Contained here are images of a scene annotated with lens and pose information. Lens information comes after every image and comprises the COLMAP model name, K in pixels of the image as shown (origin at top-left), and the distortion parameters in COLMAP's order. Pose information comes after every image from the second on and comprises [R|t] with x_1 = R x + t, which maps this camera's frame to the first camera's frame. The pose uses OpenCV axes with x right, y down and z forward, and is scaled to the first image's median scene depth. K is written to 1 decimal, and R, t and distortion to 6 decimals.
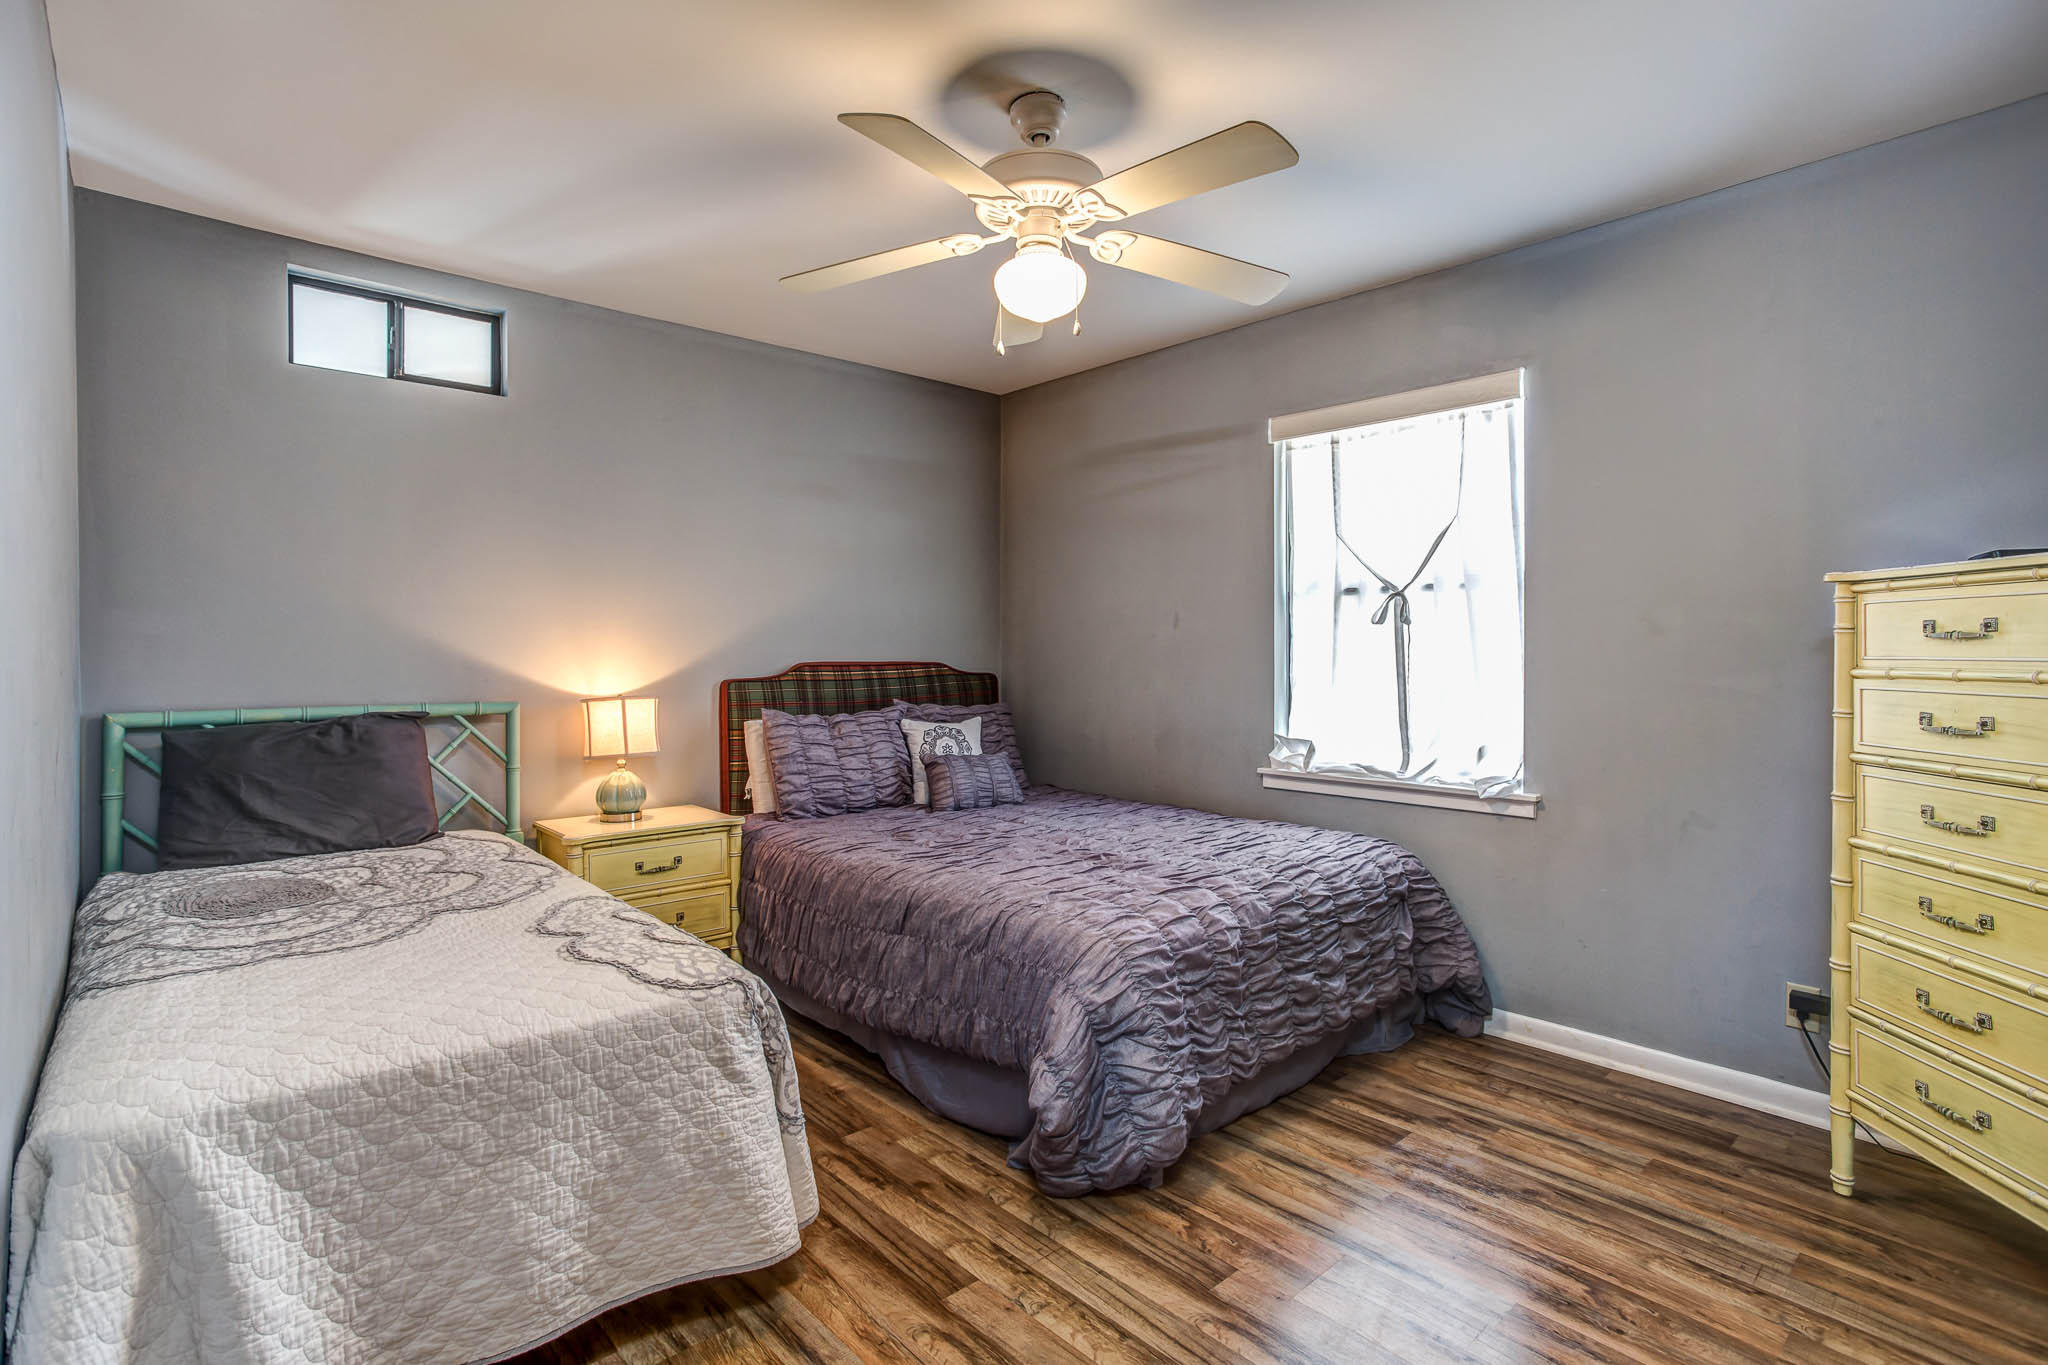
lens RADIAL K [[1022.0, 0, 1025.2], [0, 1022.0, 665.2], [0, 0, 1]] dist [-0.003161, -0.000122]
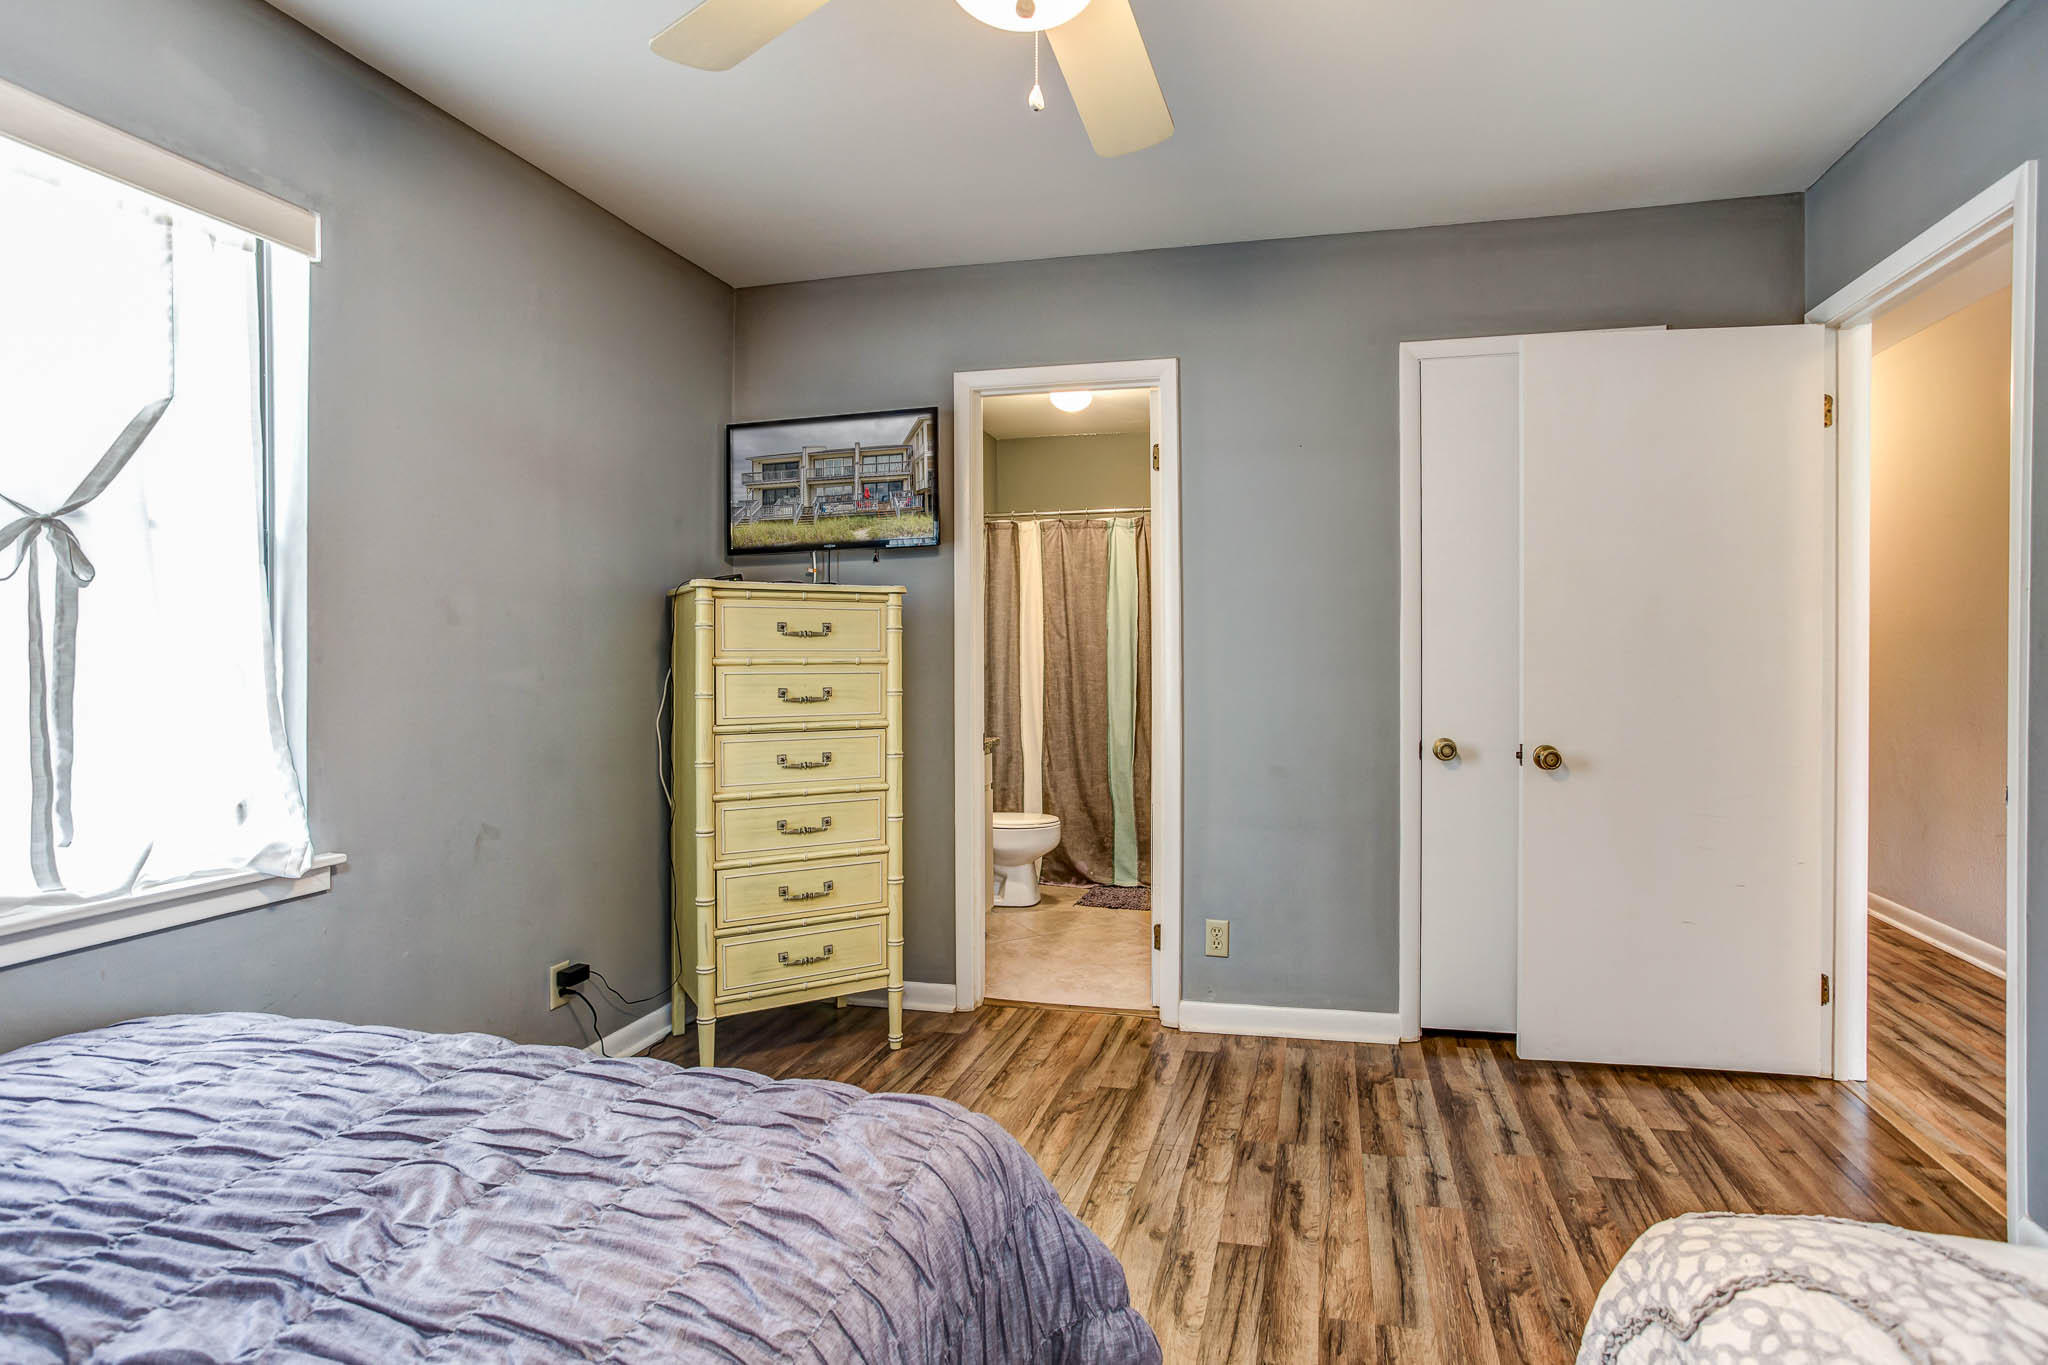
lens RADIAL K [[1022.0, 0, 1054.0], [0, 1022.0, 658.6], [0, 0, 1]] dist [-0.003161, -0.000122]
pose [[-0.556297, -0.010360, 0.830919, -0.467985], [0.007928, 0.999811, 0.017773, -0.015518], [-0.830946, 0.016475, -0.556110, 1.406011]]
